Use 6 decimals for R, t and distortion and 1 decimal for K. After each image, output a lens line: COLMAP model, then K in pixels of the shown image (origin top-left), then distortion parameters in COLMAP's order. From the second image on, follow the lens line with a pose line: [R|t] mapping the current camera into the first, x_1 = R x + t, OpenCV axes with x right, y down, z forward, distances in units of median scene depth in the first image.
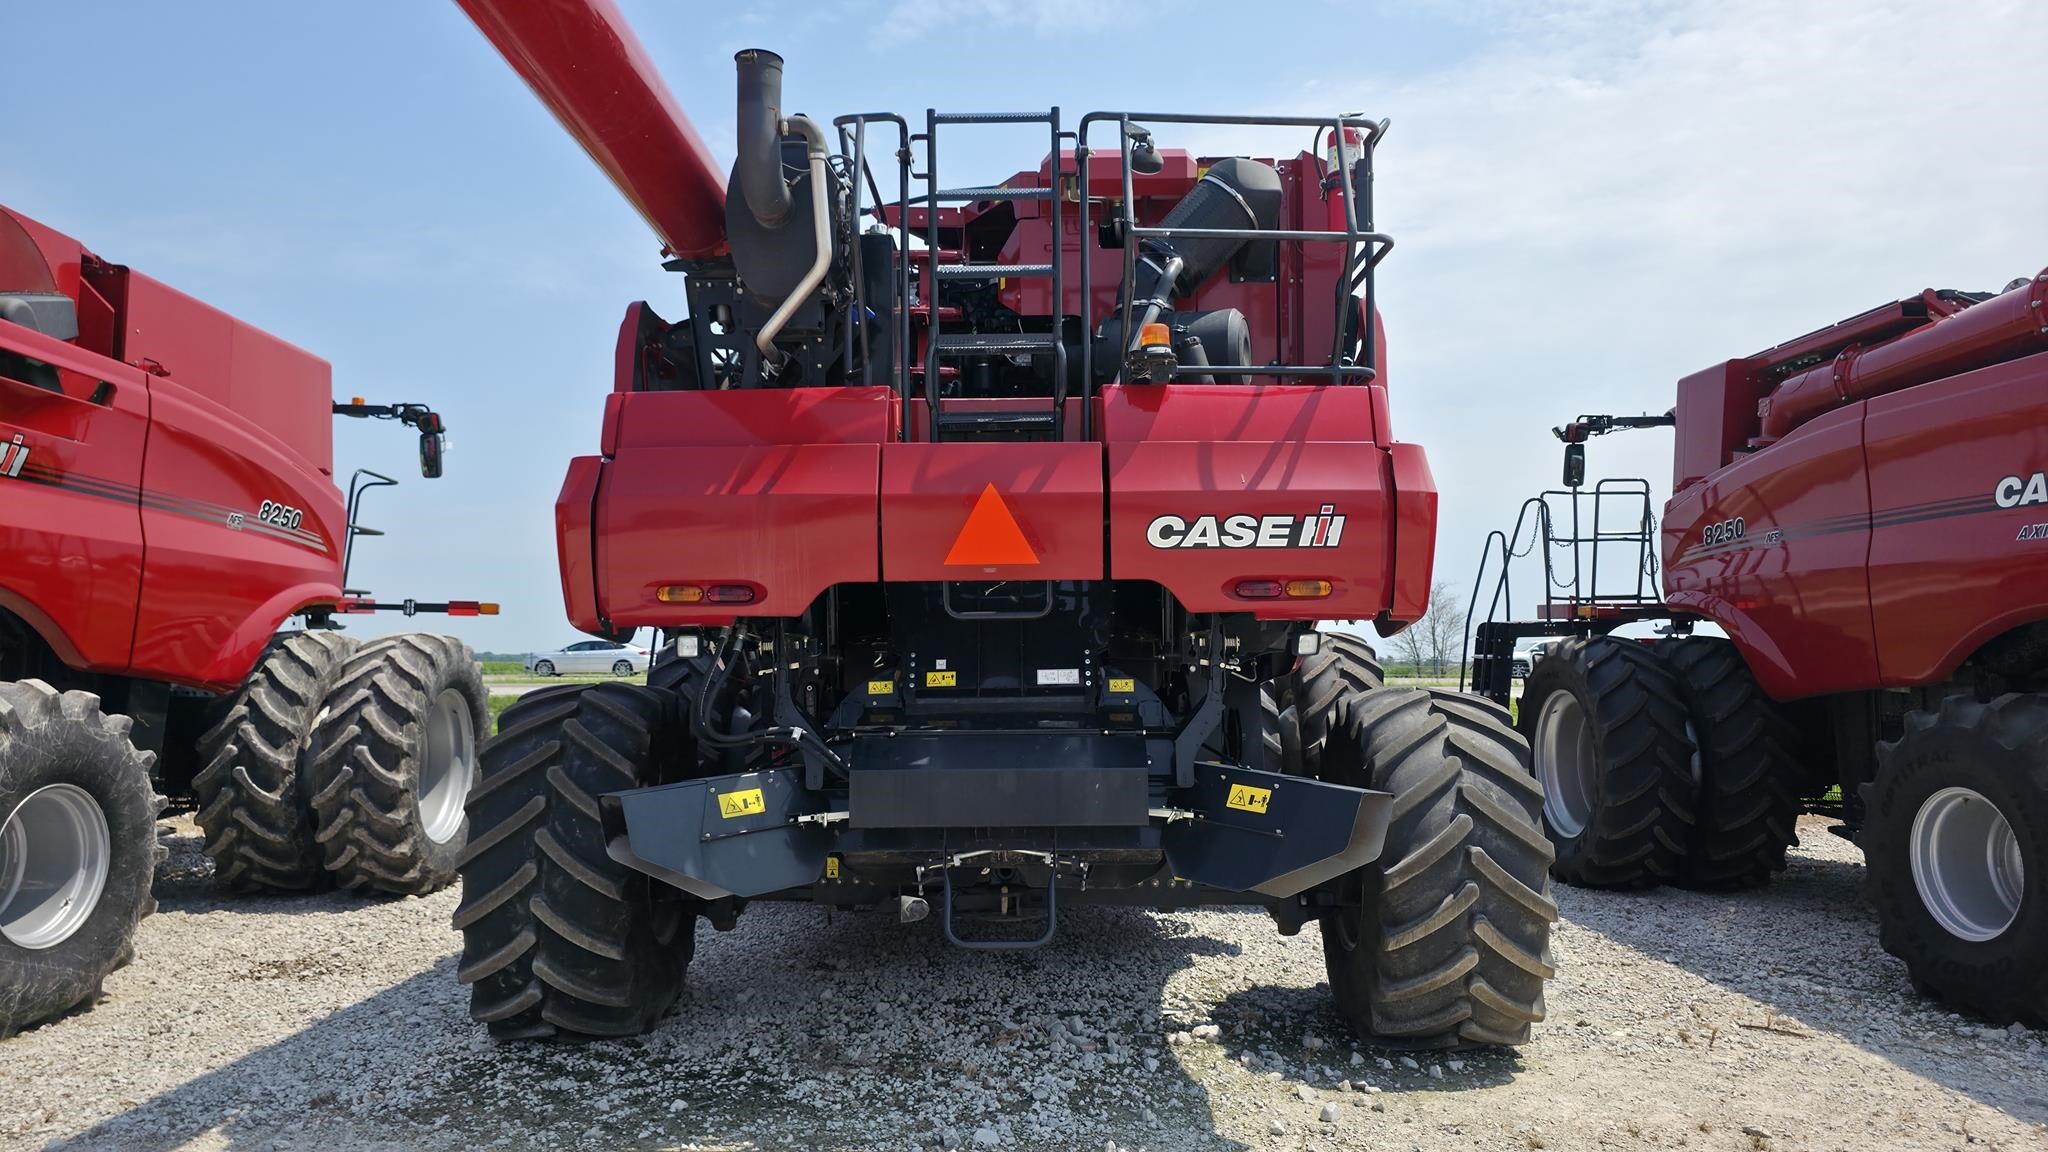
lens RADIAL K [[1347.0, 0, 994.3], [0, 1347.0, 568.4], [0, 0, 1]] dist [0.028345, -0.003226]
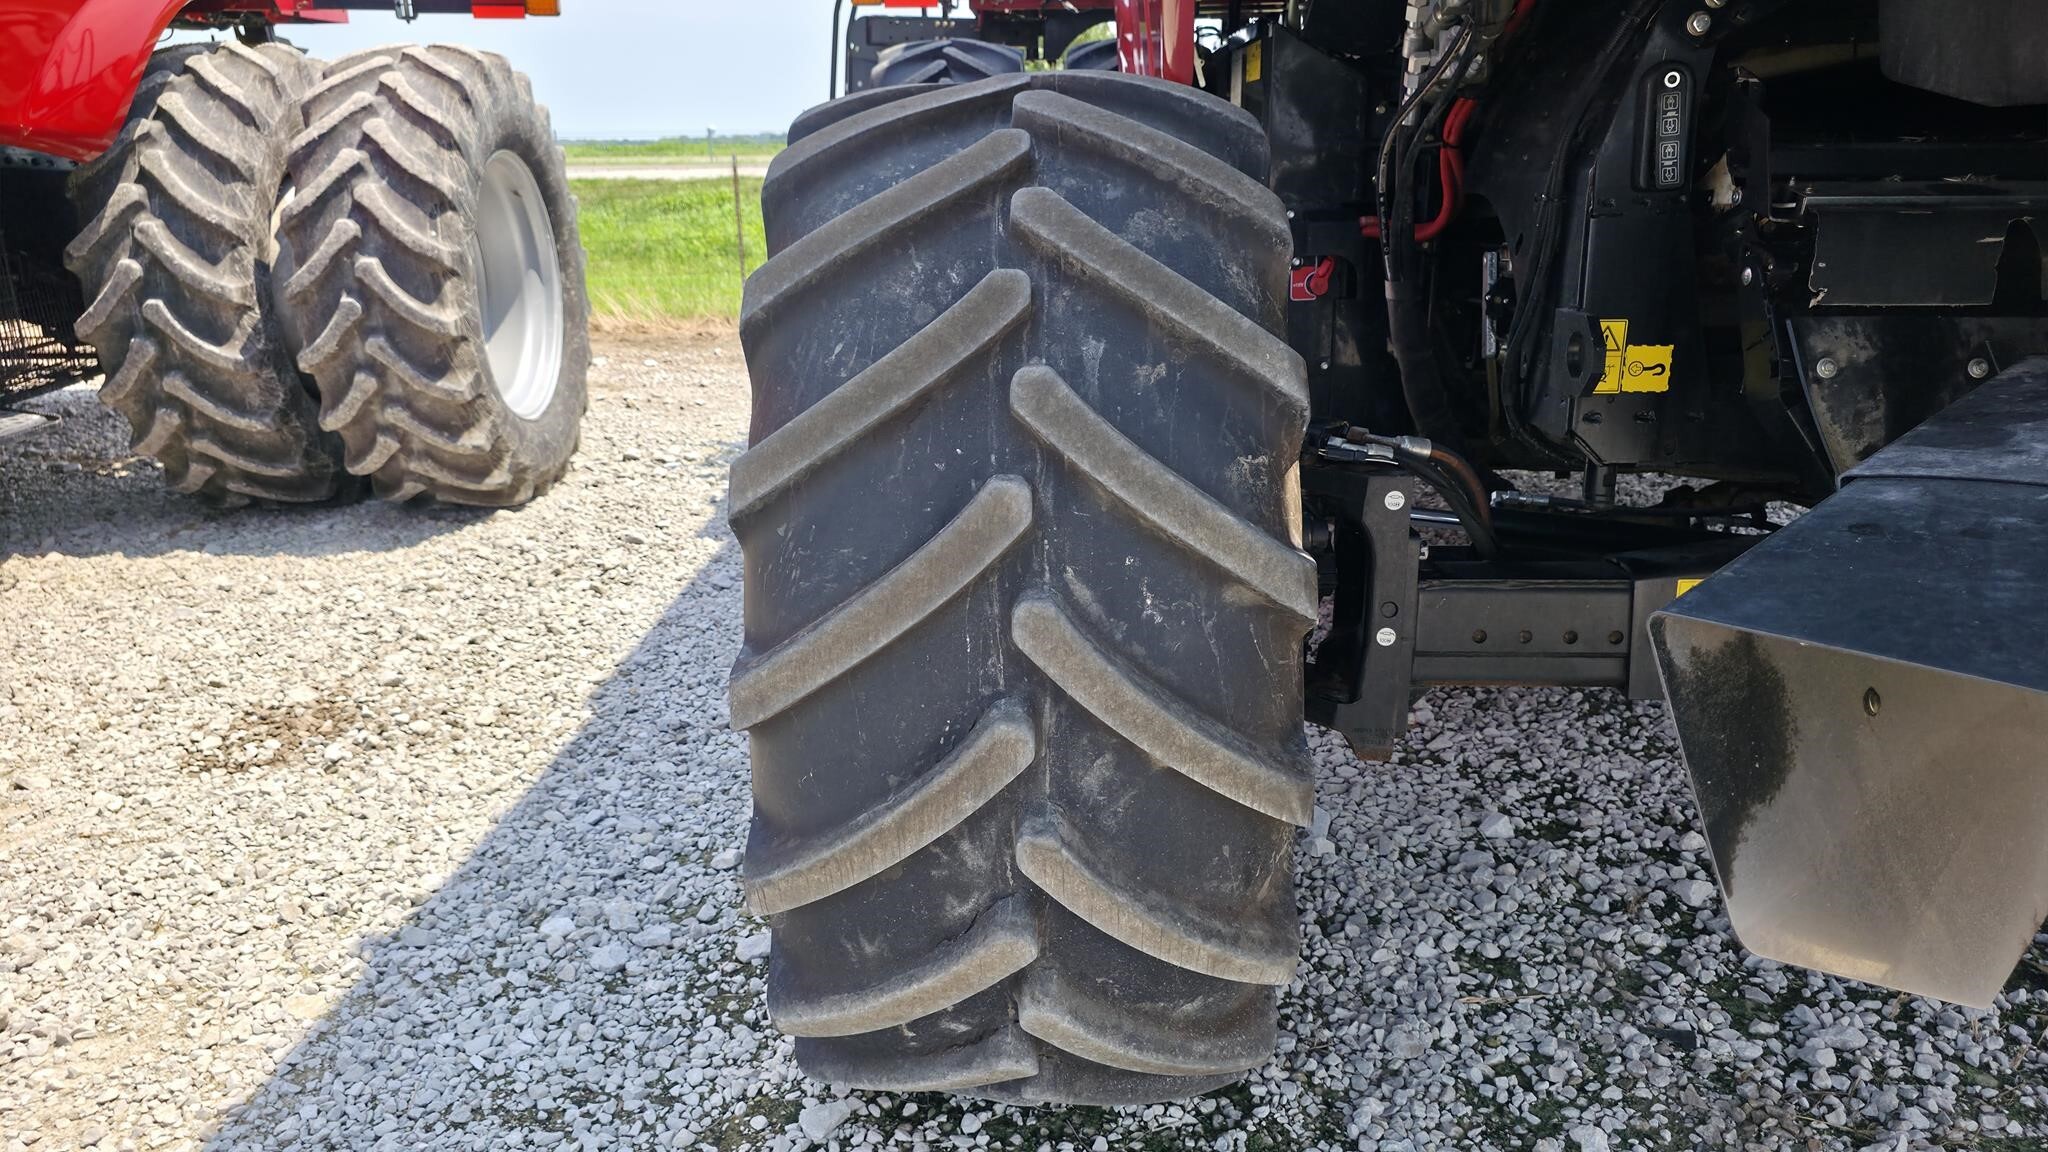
lens RADIAL K [[1347.0, 0, 994.3], [0, 1347.0, 568.4], [0, 0, 1]] dist [0.028345, -0.003226]
pose [[0.999520, -0.016191, -0.026406, -0.207102], [0.024822, 0.928635, 0.370163, 0.052575], [0.018529, -0.370641, 0.928592, 0.462261]]
